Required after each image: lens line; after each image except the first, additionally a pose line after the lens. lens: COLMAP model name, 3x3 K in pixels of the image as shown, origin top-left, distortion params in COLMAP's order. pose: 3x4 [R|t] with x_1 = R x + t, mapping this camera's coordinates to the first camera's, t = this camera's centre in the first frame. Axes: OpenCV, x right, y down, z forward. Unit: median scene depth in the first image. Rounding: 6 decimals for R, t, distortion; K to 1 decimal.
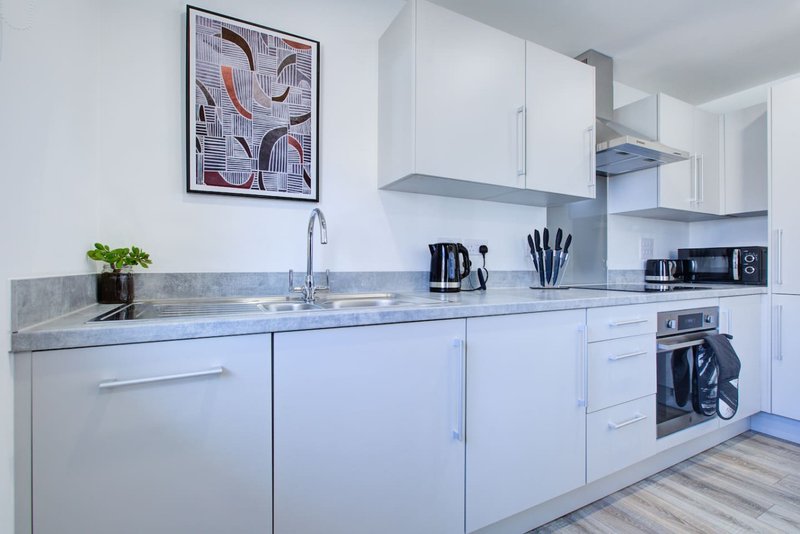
lens RADIAL K [[374.0, 0, 400.8], [0, 374.0, 262.8], [0, 0, 1]] dist [-0.003656, 0.000037]
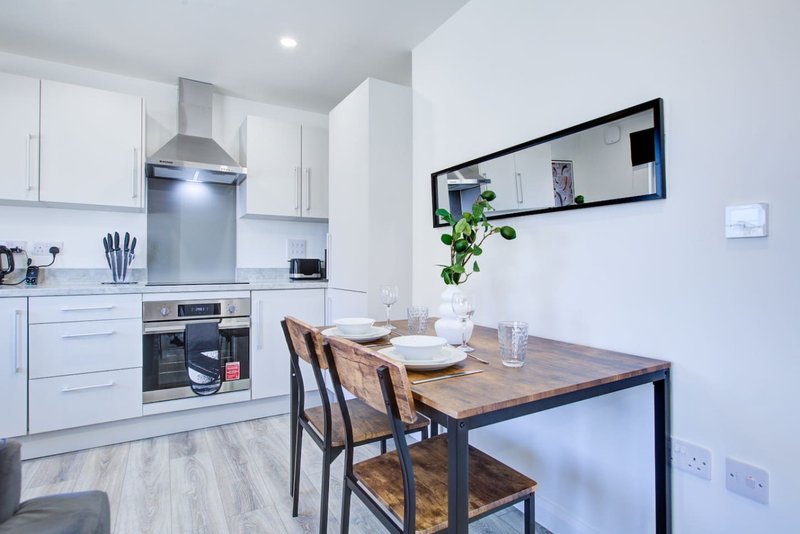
lens RADIAL K [[406.5, 0, 401.9], [0, 406.5, 263.3], [0, 0, 1]] dist [-0.003667, -0.000338]
pose [[0.999230, 0.001182, 0.039228, 1.654522], [-0.001386, 0.999986, 0.005151, -0.003242], [-0.039221, -0.005202, 0.999217, -0.421691]]
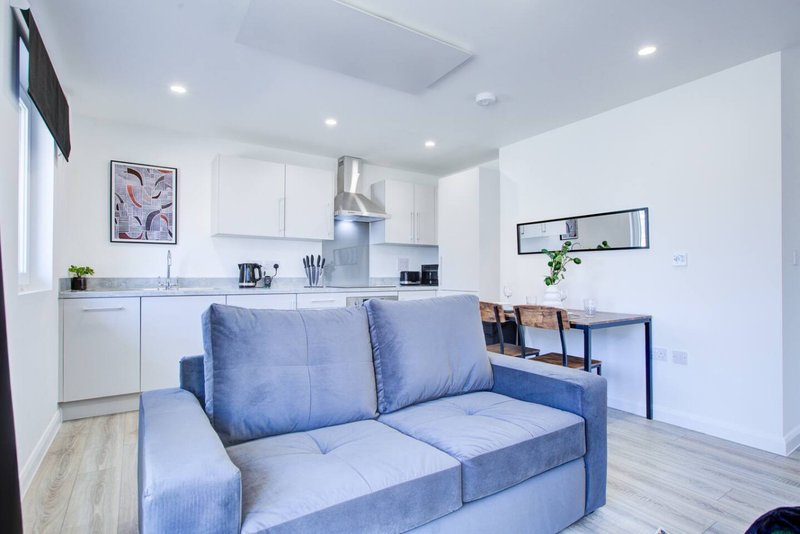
lens RADIAL K [[410.8, 0, 398.7], [0, 410.8, 271.5], [0, 0, 1]] dist [-0.003266, -0.000093]
pose [[0.995743, 0.002897, 0.092131, 0.843600], [-0.002949, 0.999996, 0.000423, -0.014252], [-0.092129, -0.000693, 0.995747, -1.470793]]
